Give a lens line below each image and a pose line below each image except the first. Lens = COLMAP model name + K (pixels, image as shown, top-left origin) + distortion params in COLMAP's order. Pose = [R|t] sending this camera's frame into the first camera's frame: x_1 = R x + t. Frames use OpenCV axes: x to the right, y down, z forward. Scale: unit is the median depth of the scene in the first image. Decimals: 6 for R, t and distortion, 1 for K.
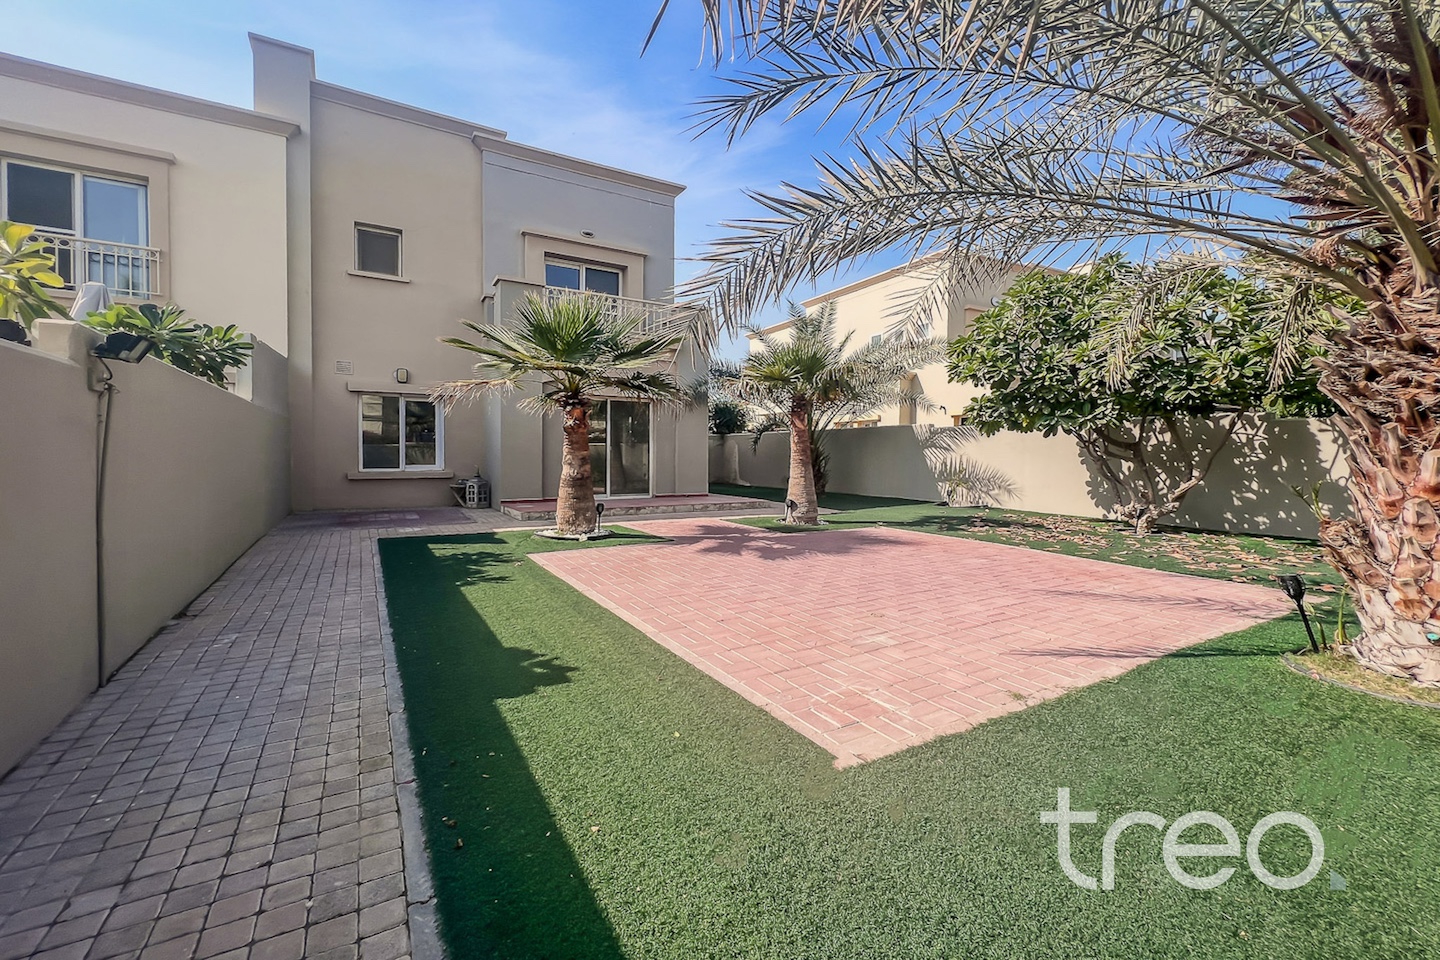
lens RADIAL K [[604.3, 0, 722.4], [0, 604.3, 430.5], [0, 0, 1]] dist [-0.000728, -0.000349]
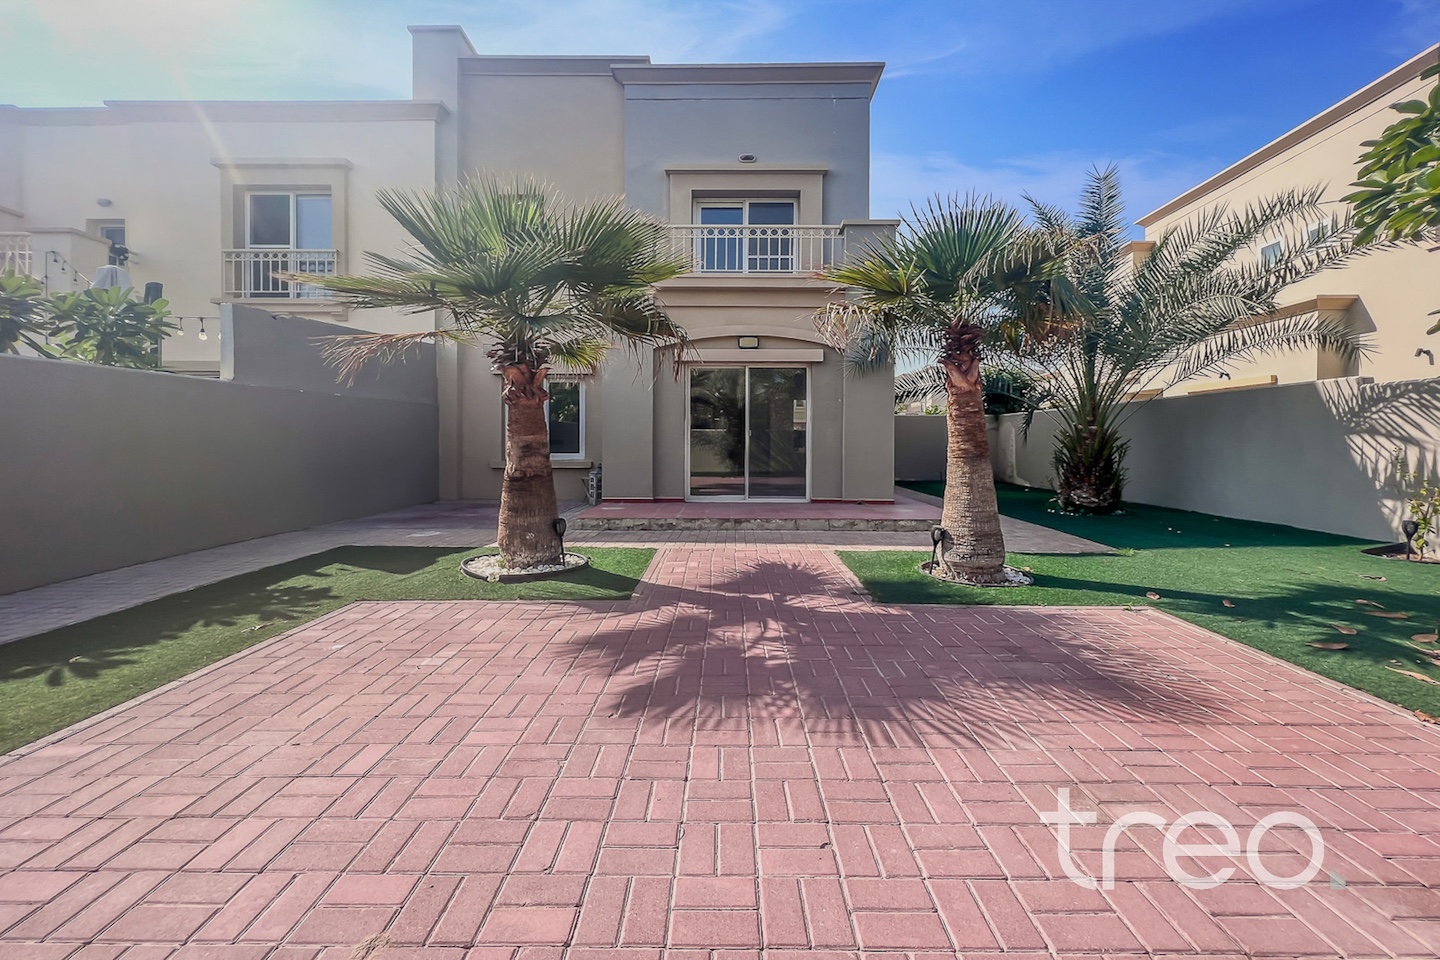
lens RADIAL K [[604.3, 0, 722.4], [0, 604.3, 430.5], [0, 0, 1]] dist [-0.000728, -0.000349]
pose [[0.857094, -0.010739, -0.515047, 0.173670], [0.020864, 0.999686, 0.013876, 0.016143], [0.514737, -0.022639, 0.857049, 0.366732]]
